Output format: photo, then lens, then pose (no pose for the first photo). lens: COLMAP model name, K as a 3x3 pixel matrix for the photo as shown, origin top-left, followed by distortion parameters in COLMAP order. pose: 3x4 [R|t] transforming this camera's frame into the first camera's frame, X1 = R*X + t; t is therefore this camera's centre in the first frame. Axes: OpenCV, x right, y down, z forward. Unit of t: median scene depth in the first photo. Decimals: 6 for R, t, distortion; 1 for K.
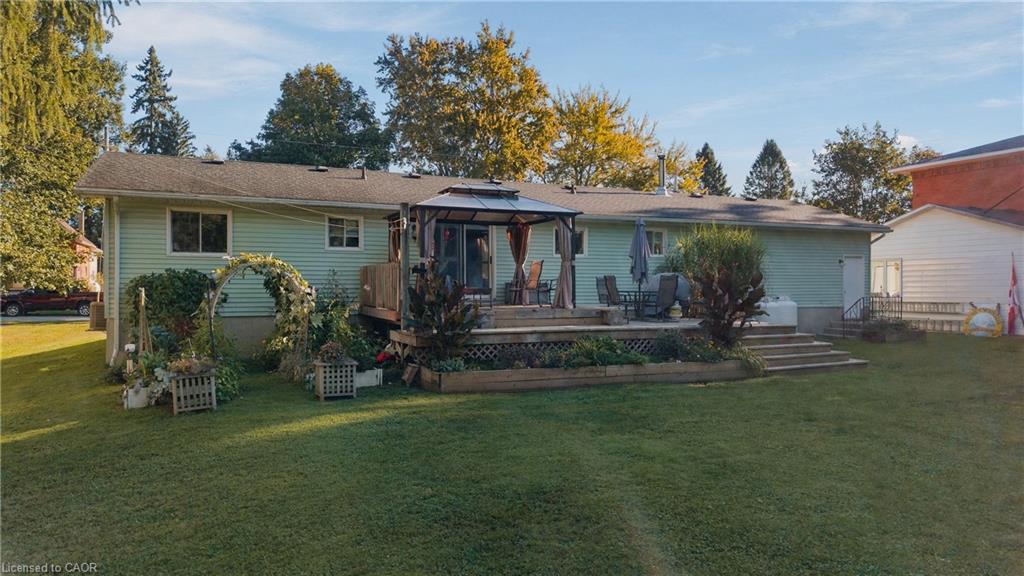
lens RADIAL K [[680.3, 0, 501.9], [0, 680.3, 288.0], [0, 0, 1]] dist [0.045762, -0.000691]
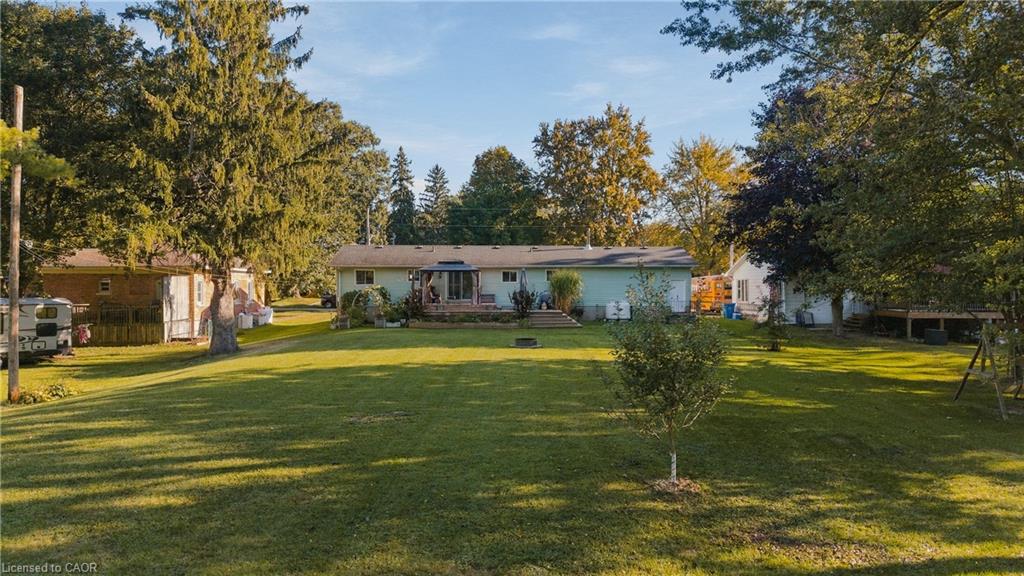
lens RADIAL K [[689.7, 0, 508.3], [0, 689.7, 288.4], [0, 0, 1]] dist [0.048434, -0.044155]
pose [[0.924281, -0.002694, -0.381703, 1.203323], [0.001712, 0.999994, -0.002912, -0.025271], [0.381709, 0.002038, 0.924281, -1.426262]]
